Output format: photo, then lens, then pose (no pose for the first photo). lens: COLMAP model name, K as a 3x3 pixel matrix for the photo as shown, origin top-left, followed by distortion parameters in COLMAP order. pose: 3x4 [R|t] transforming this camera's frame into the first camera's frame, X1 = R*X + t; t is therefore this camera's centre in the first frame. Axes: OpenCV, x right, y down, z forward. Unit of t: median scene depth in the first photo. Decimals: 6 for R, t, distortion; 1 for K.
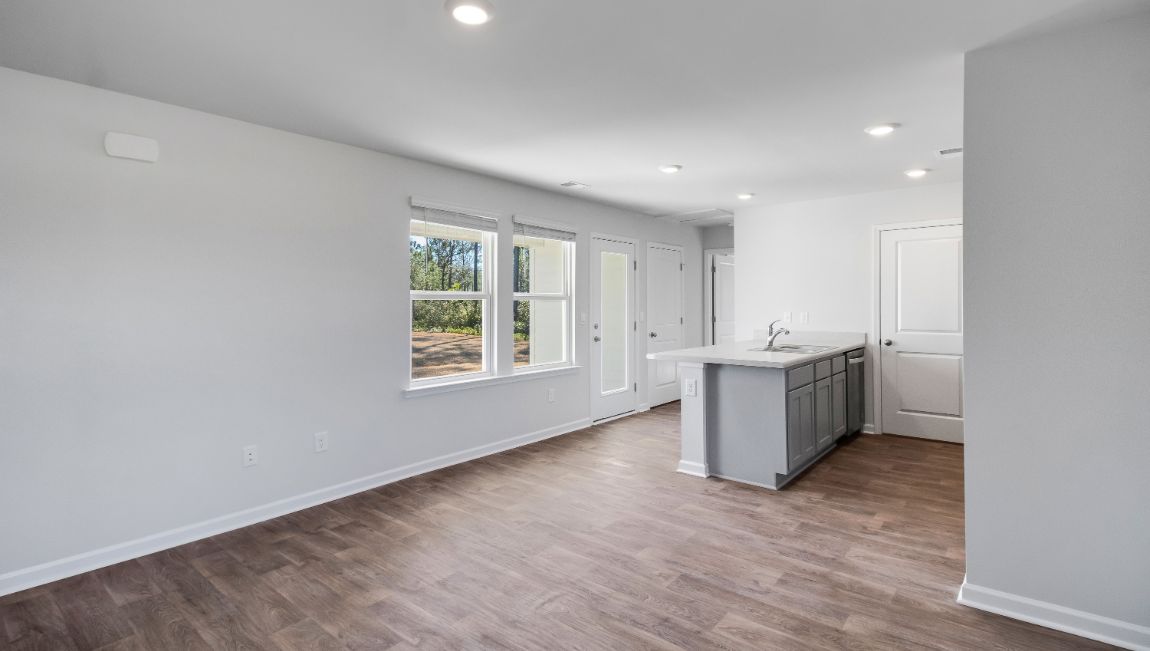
lens RADIAL K [[528.1, 0, 571.2], [0, 528.1, 301.2], [0, 0, 1]] dist [0.013501, -0.001940]
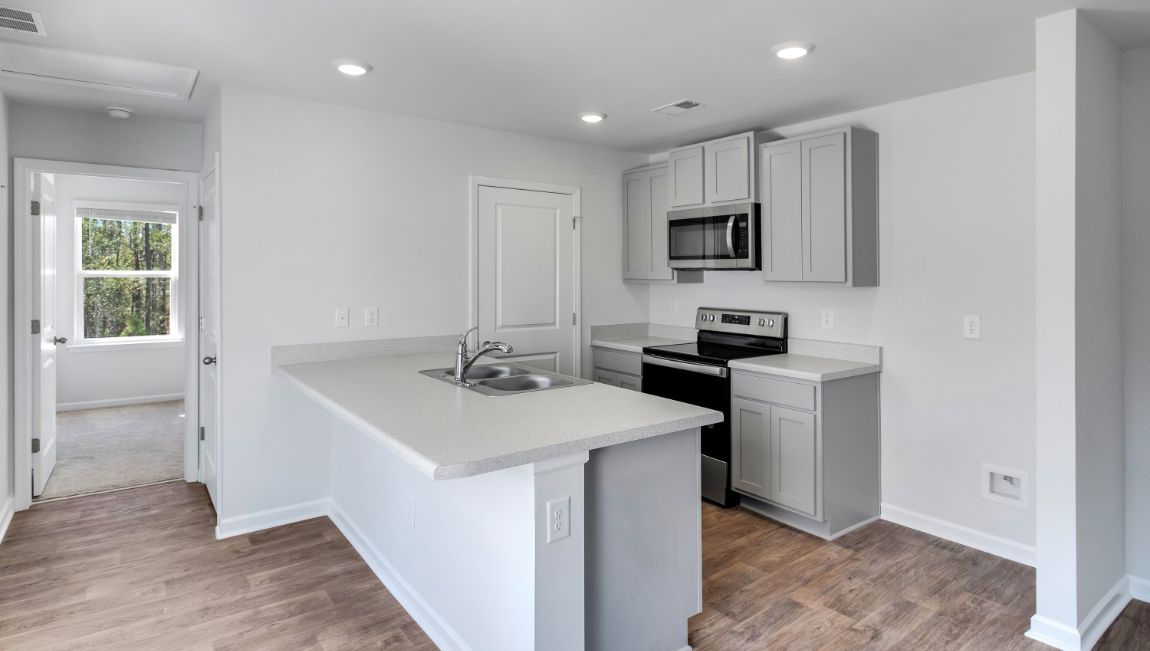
lens RADIAL K [[607.6, 0, 594.5], [0, 607.6, 288.7], [0, 0, 1]] dist [0.005399, -0.001326]
pose [[0.206543, -0.014050, 0.978337, -0.207014], [-0.009780, 0.999817, 0.016423, -0.016605], [-0.978389, -0.012961, 0.206368, 0.877172]]
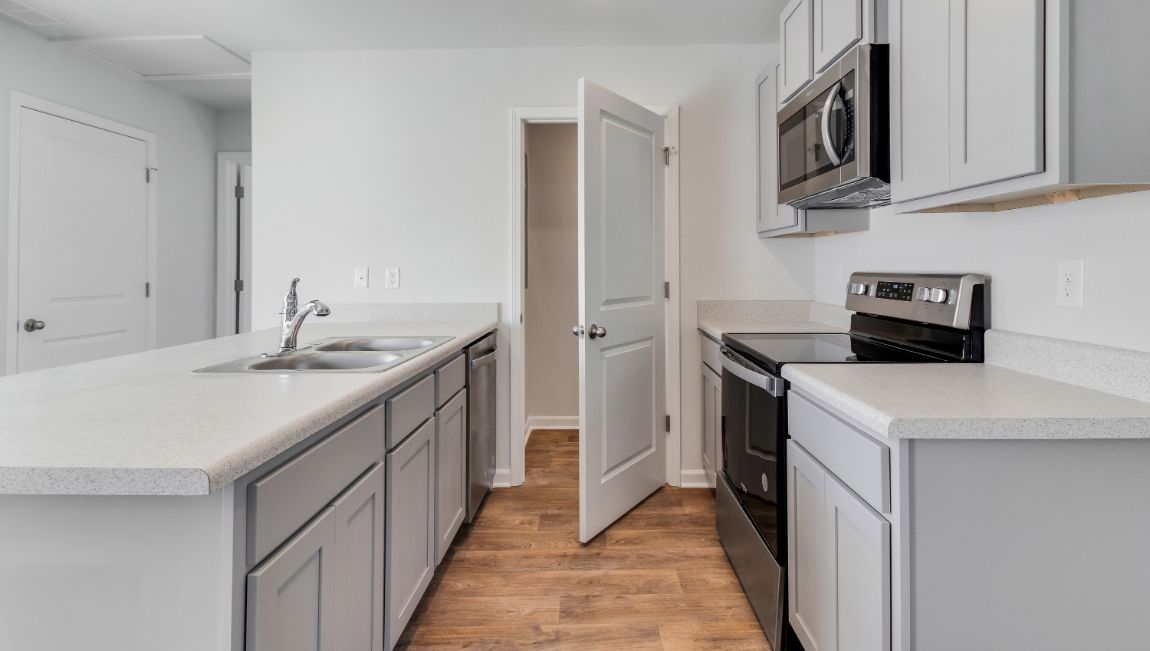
lens RADIAL K [[569.4, 0, 580.4], [0, 569.4, 267.5], [0, 0, 1]] dist [0.019220, -0.000668]
pose [[0.775007, 0.005557, 0.631929, 0.322824], [-0.002736, 0.999981, -0.005438, 0.033522], [-0.631947, 0.002485, 0.775007, 0.635830]]
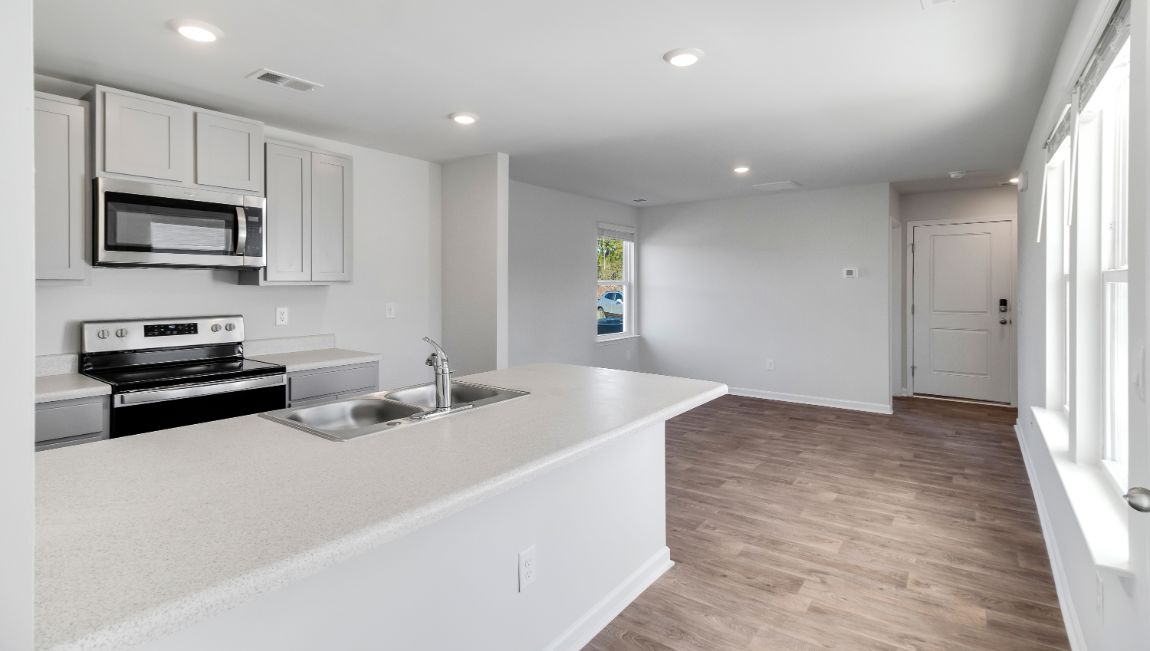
lens RADIAL K [[544.4, 0, 560.4], [0, 544.4, 296.3], [0, 0, 1]] dist [0.004836, -0.006016]
pose [[-0.998717, 0.010733, -0.049489, 0.362485], [0.010082, 0.999860, 0.013388, -0.000002], [0.049626, 0.012872, -0.998685, 1.633126]]
